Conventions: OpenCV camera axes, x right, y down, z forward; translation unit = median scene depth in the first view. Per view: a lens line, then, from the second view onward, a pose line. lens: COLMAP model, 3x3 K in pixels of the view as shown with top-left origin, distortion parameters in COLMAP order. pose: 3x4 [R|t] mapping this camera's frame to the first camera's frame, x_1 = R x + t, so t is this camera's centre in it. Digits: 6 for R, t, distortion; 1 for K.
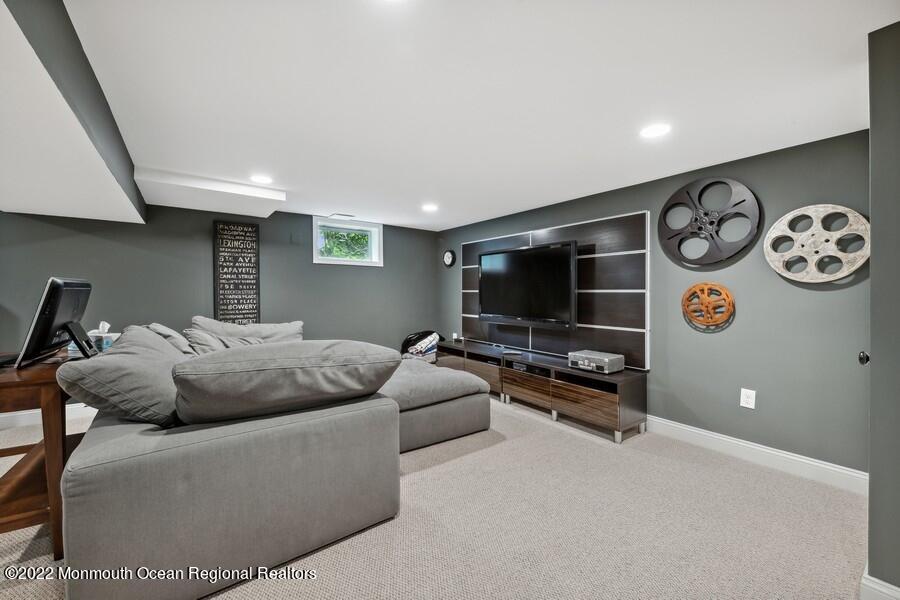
lens RADIAL K [[360.7, 0, 447.9], [0, 360.7, 297.1], [0, 0, 1]] dist [-0.000137, -0.000203]
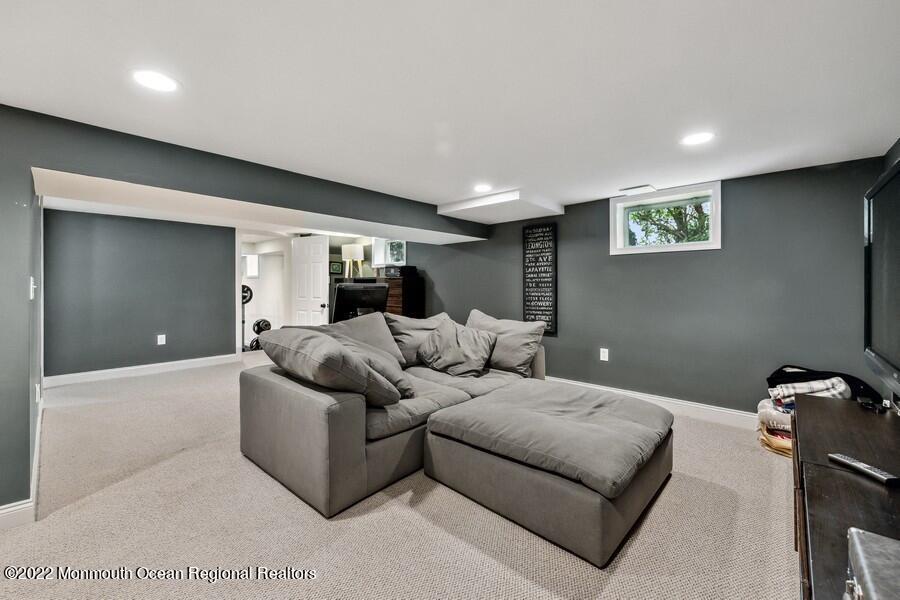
lens RADIAL K [[360.7, 0, 447.6], [0, 360.7, 293.0], [0, 0, 1]] dist [-0.000137, -0.000203]
pose [[0.194181, 0.013150, -0.980877, 0.418886], [-0.011097, 0.999876, 0.011208, -0.013397], [0.980903, 0.008708, 0.194303, 0.528213]]
